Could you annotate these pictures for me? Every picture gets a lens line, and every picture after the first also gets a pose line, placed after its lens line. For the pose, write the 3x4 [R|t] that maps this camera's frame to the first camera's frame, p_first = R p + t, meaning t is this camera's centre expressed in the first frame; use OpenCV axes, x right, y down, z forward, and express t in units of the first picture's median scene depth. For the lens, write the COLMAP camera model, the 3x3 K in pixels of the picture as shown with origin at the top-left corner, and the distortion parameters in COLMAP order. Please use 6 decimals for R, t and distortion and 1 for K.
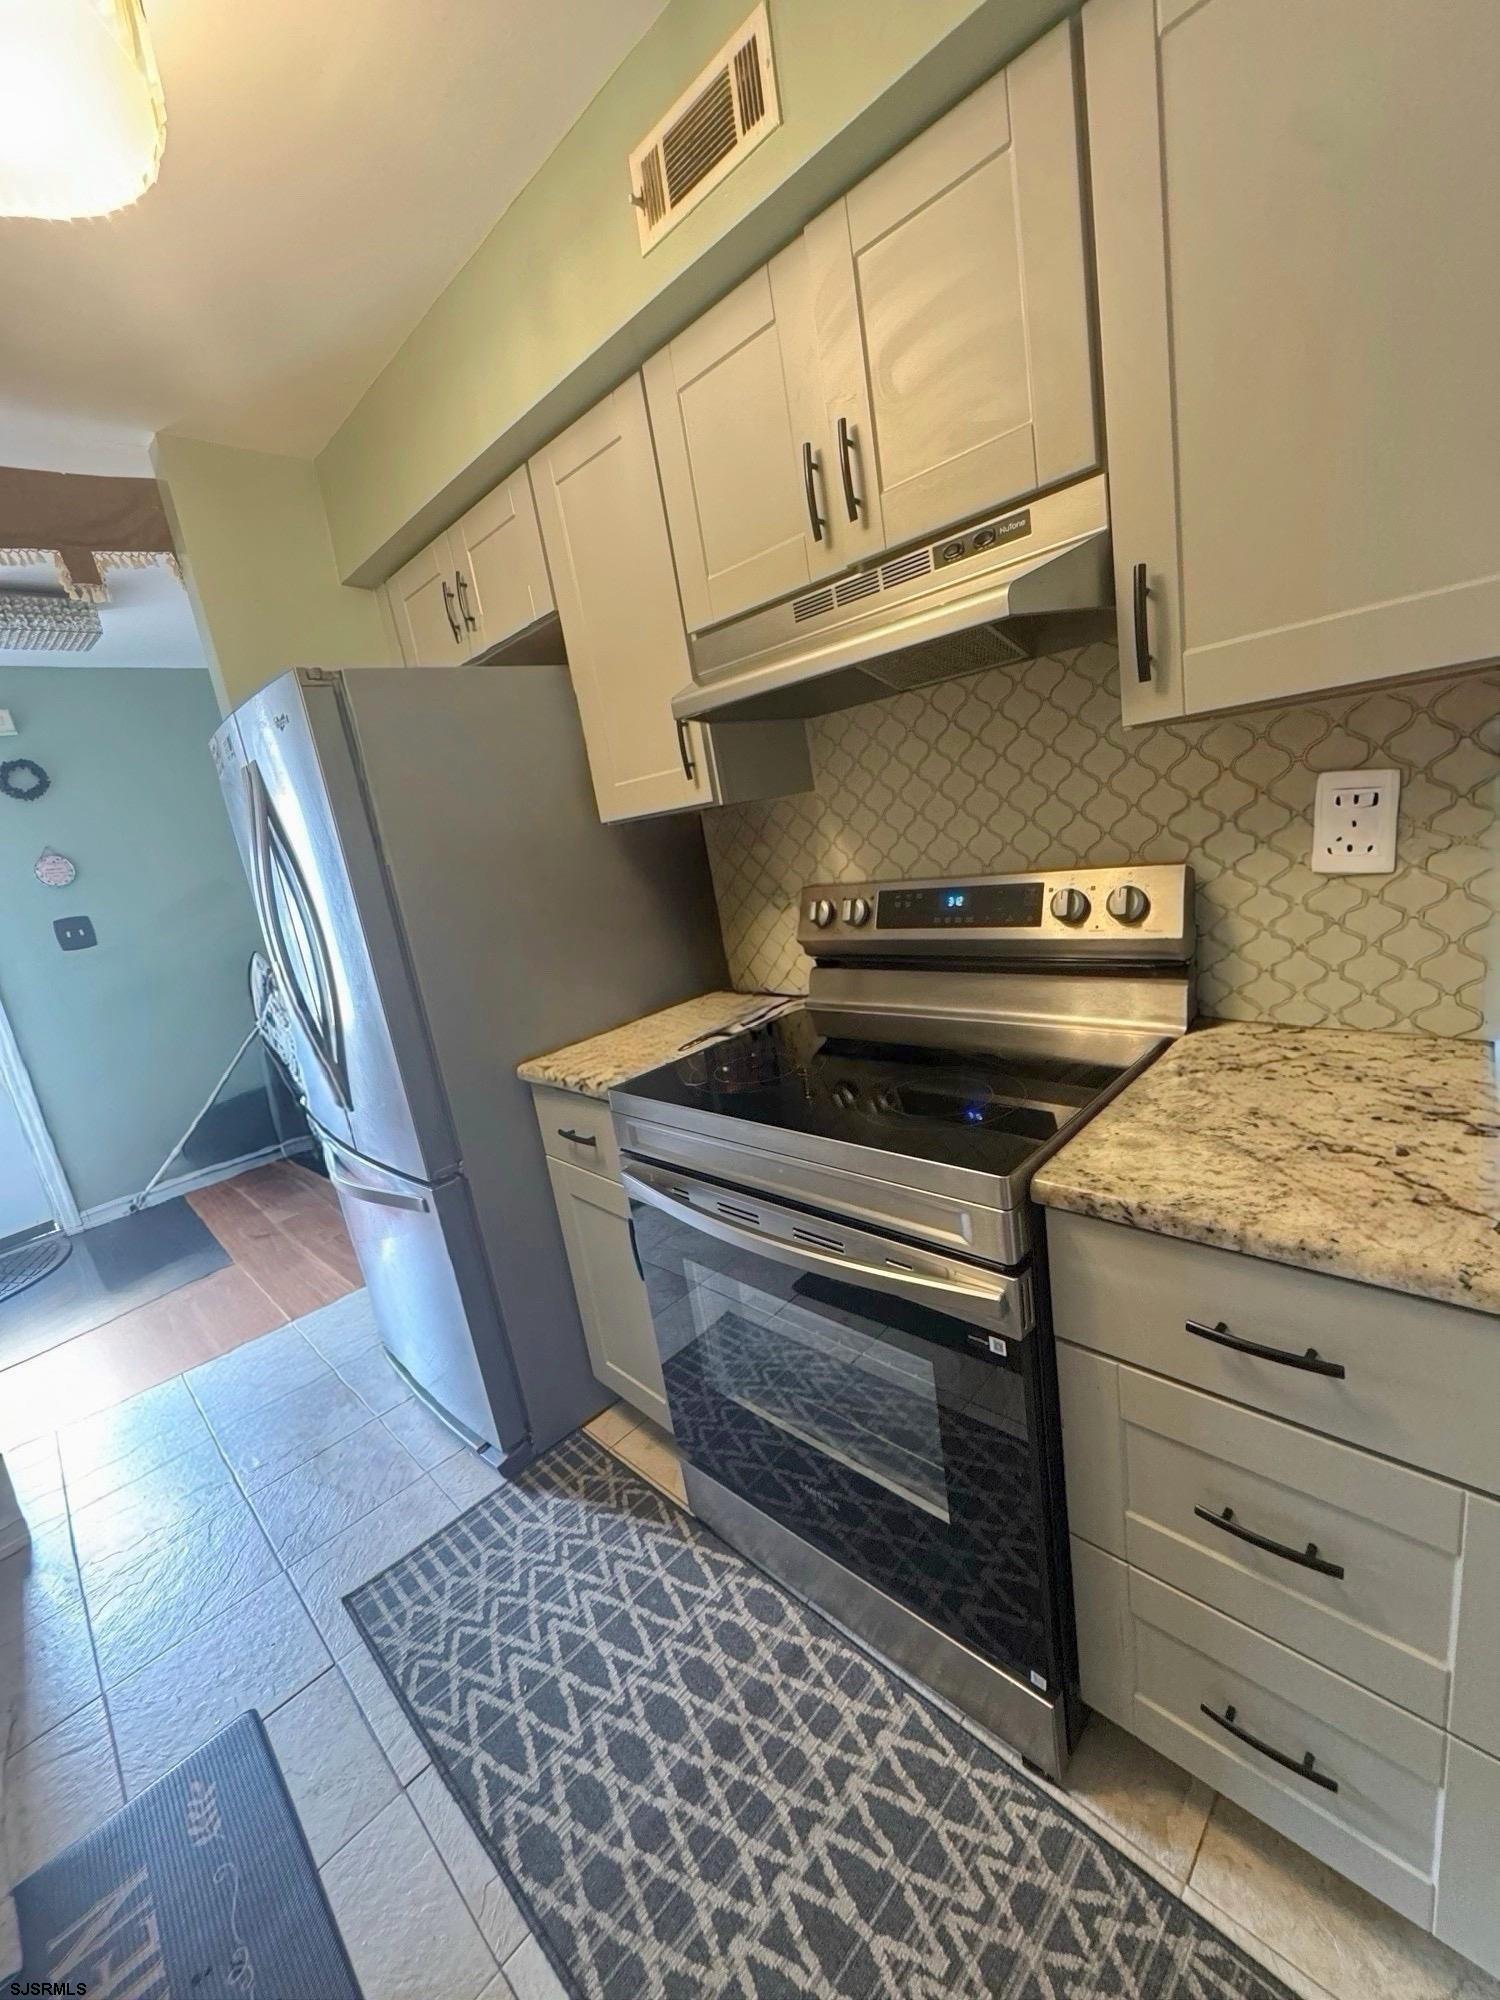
lens RADIAL K [[805.1, 0, 750.0], [0, 805.1, 1000.0], [0, 0, 1]] dist [-0.001281, -0.000524]
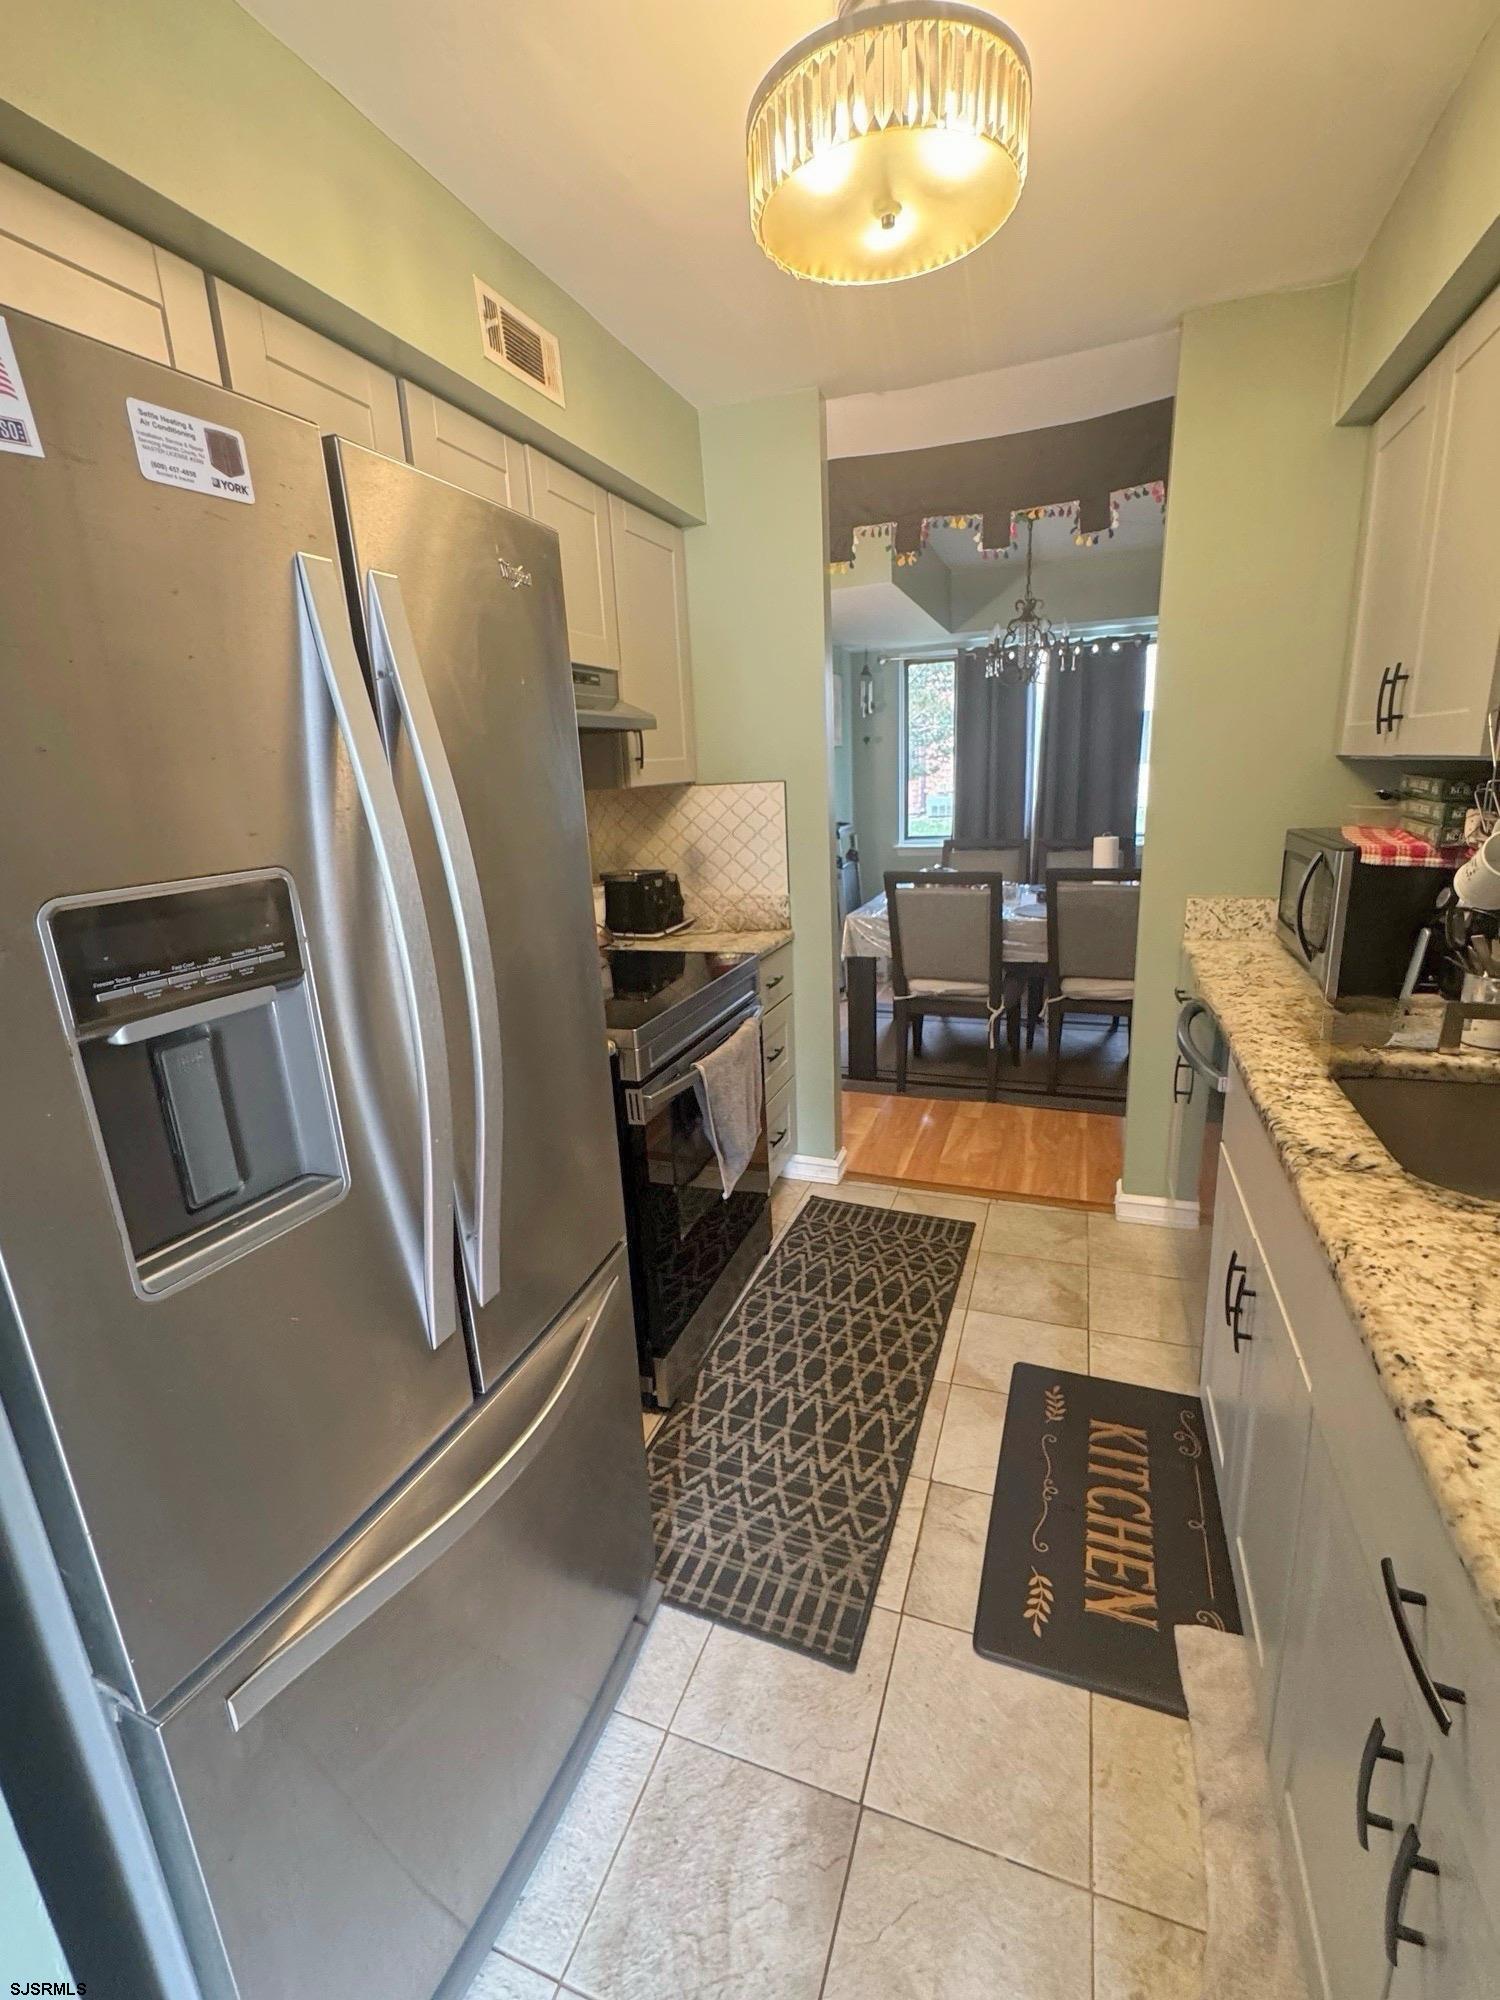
lens RADIAL K [[873.6, 0, 750.0], [0, 873.6, 1000.0], [0, 0, 1]] dist [0.000959, 0.000005]
pose [[-0.392153, -0.069912, 0.917239, -1.492734], [0.304989, 0.930829, 0.201341, -0.141421], [-0.867870, 0.358704, -0.343706, 1.379978]]
